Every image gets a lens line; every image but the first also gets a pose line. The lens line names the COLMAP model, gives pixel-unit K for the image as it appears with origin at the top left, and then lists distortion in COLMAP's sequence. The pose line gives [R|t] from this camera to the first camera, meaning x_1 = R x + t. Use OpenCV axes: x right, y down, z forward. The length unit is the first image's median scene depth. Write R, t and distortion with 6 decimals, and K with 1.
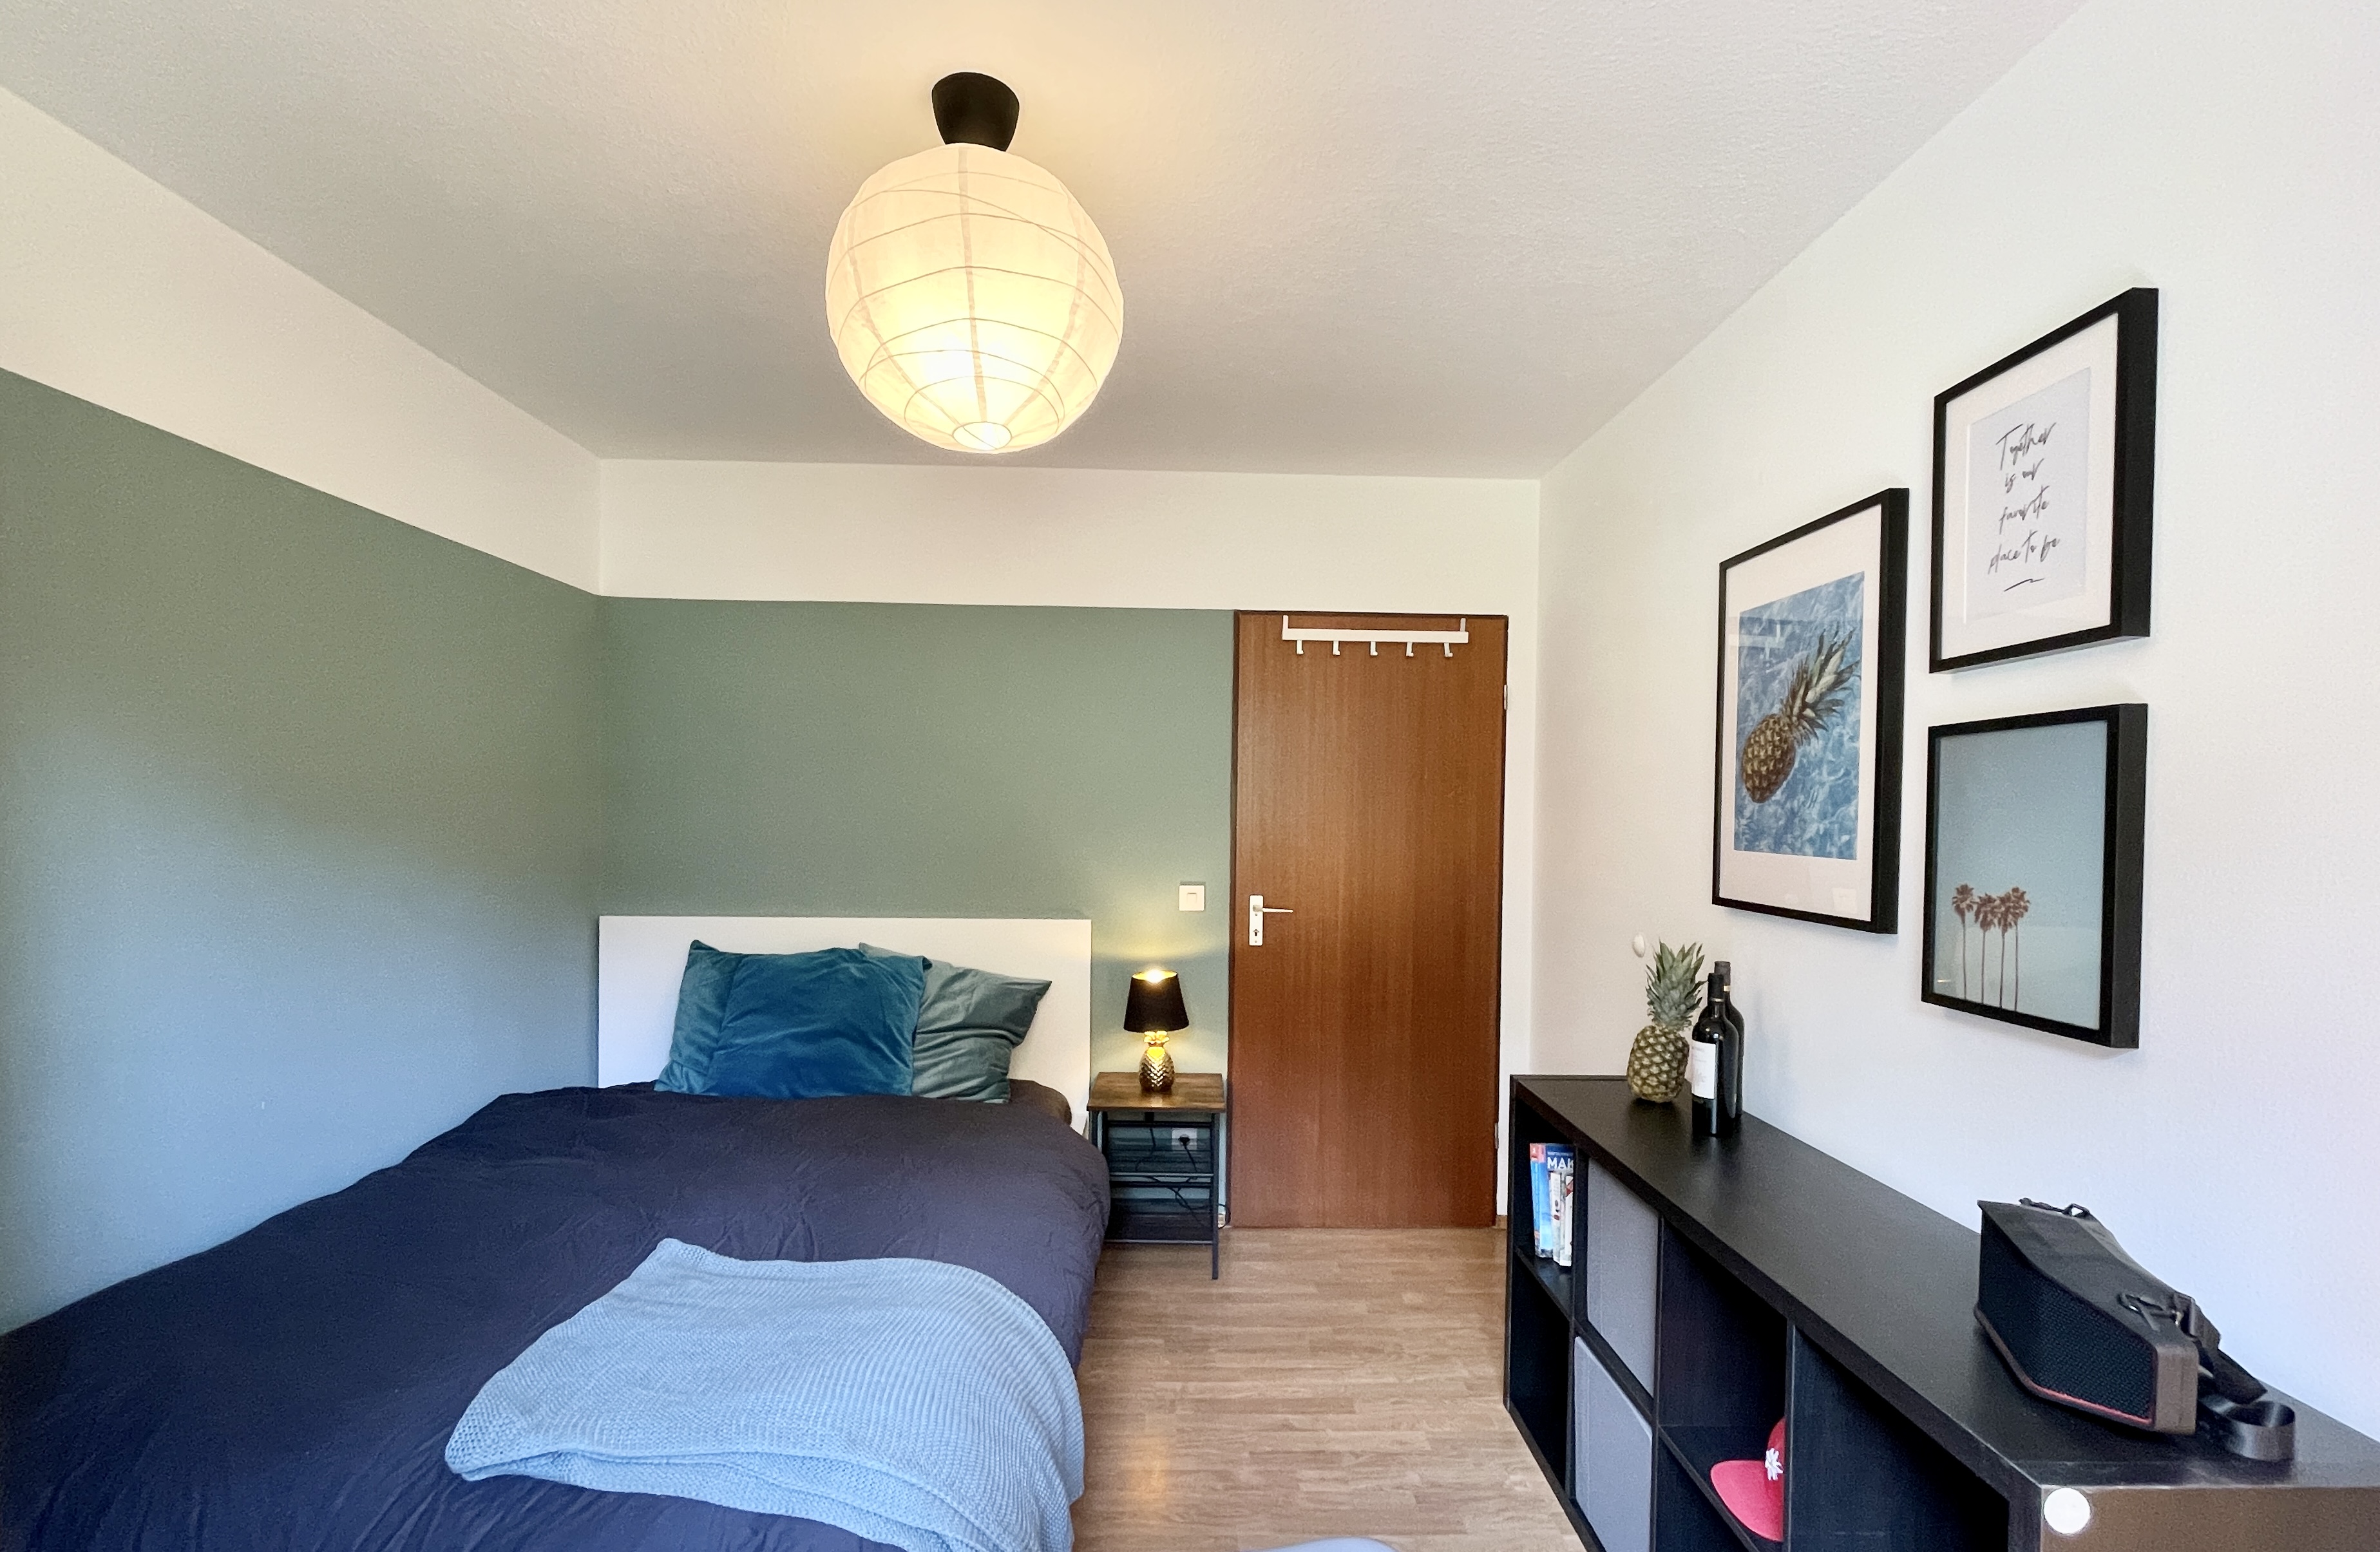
lens RADIAL K [[1066.8, 0, 1190.2], [0, 1066.8, 841.1], [0, 0, 1]] dist [-0.000307, -0.000220]
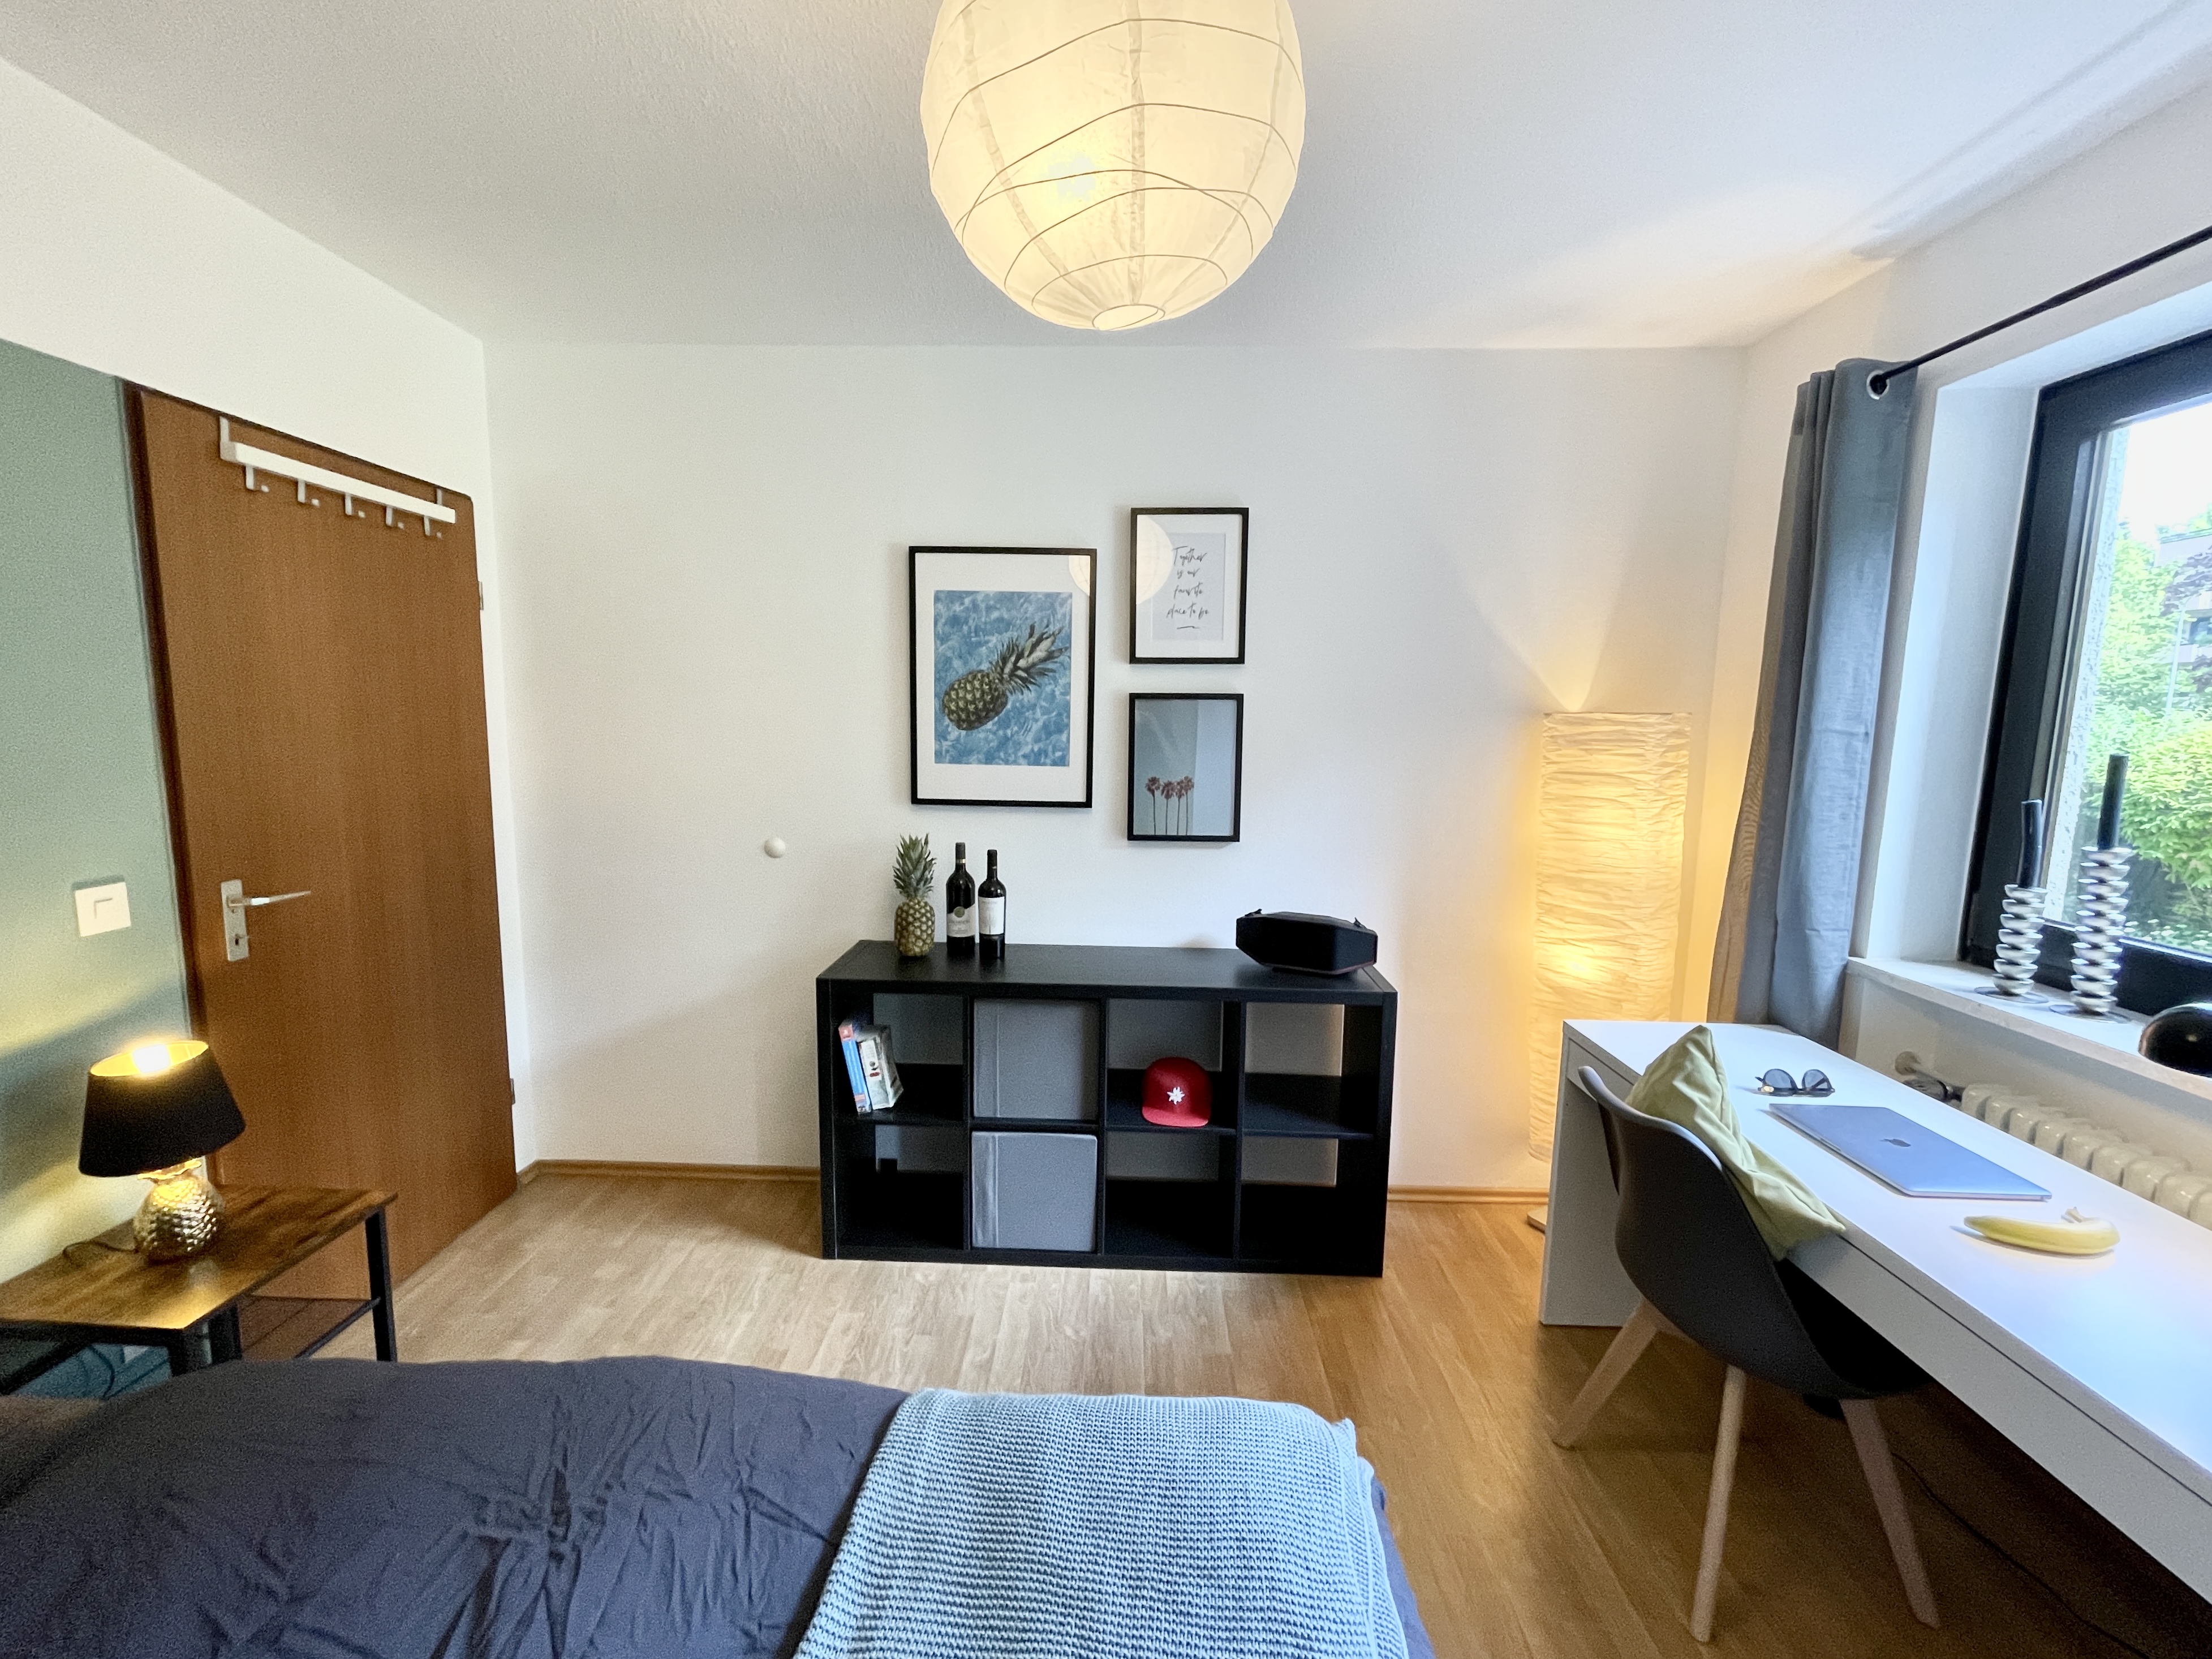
lens RADIAL K [[894.0, 0, 1106.0], [0, 894.0, 829.5], [0, 0, 1]] dist [-0.000182, -0.000117]
pose [[0.040771, -0.140493, 0.989242, -0.701929], [0.013148, 0.990055, 0.140066, -0.072676], [-0.999082, 0.007296, 0.042212, 0.785103]]
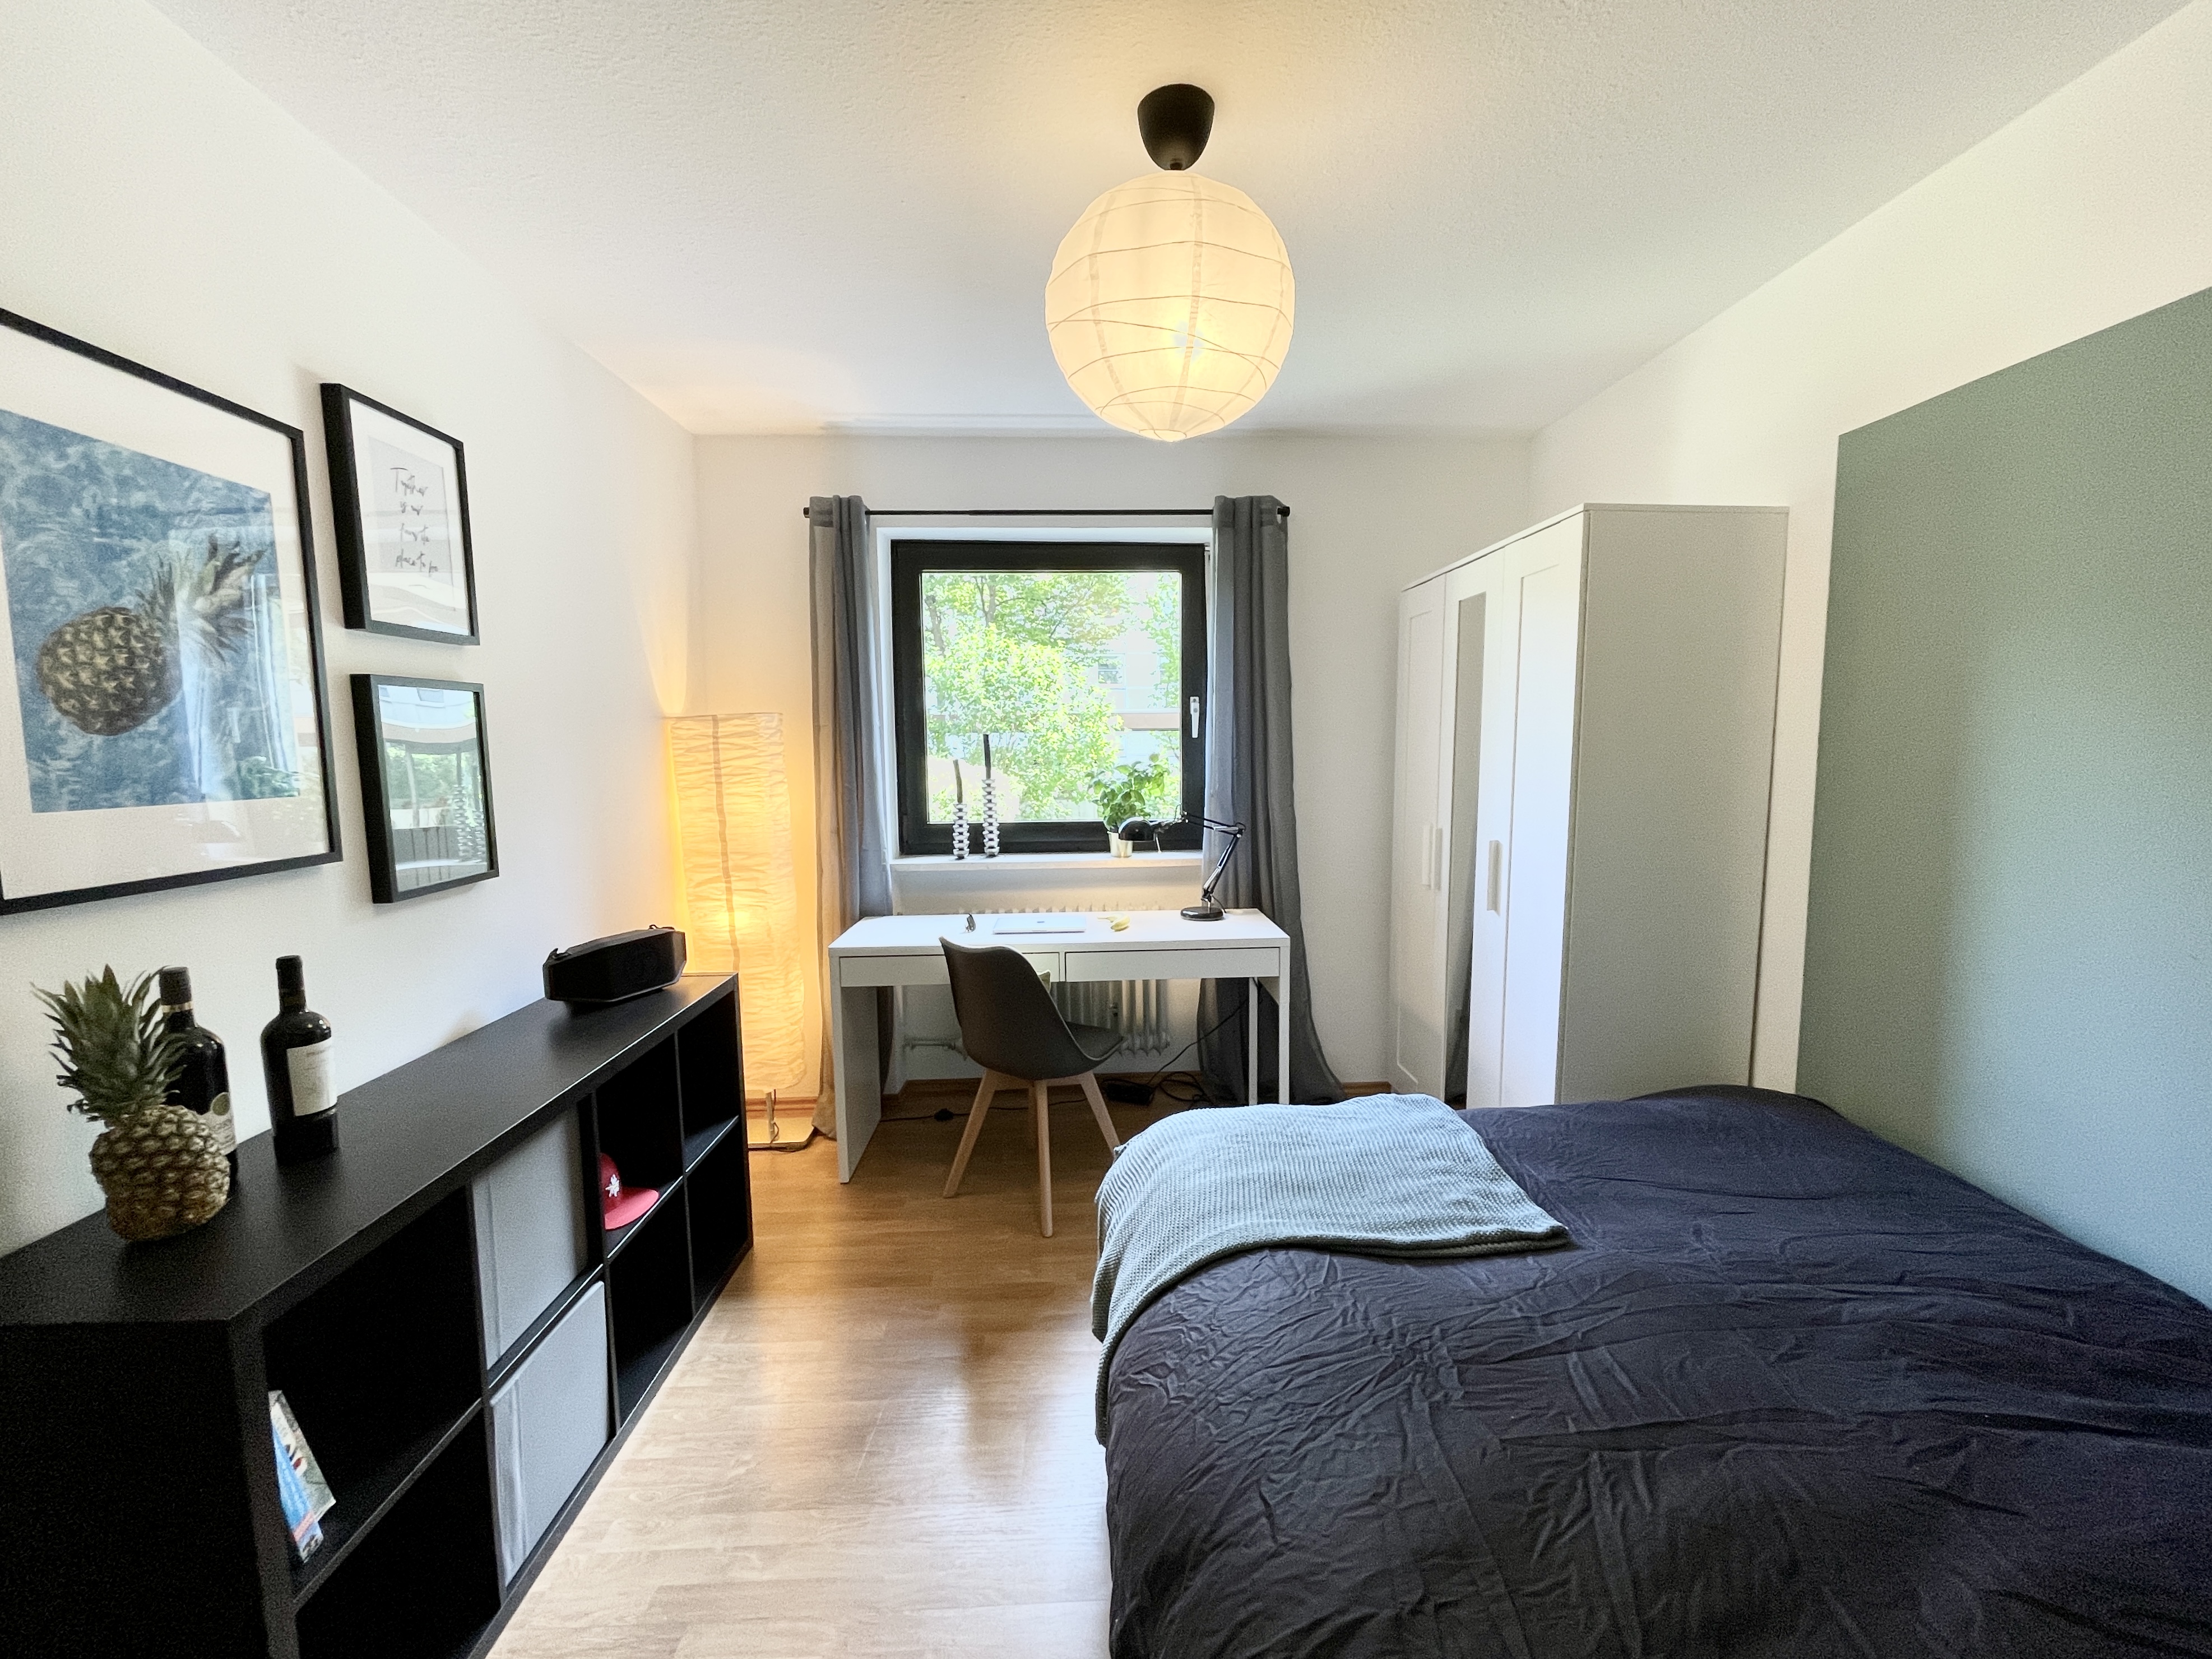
lens RADIAL K [[898.0, 0, 1106.8], [0, 898.0, 838.1], [0, 0, 1]] dist [-0.001626, -0.000198]
pose [[-0.999697, -0.008157, -0.023229, -0.090173], [-0.011268, 0.990495, 0.137084, -0.057716], [0.021890, 0.137304, -0.990287, 1.634684]]
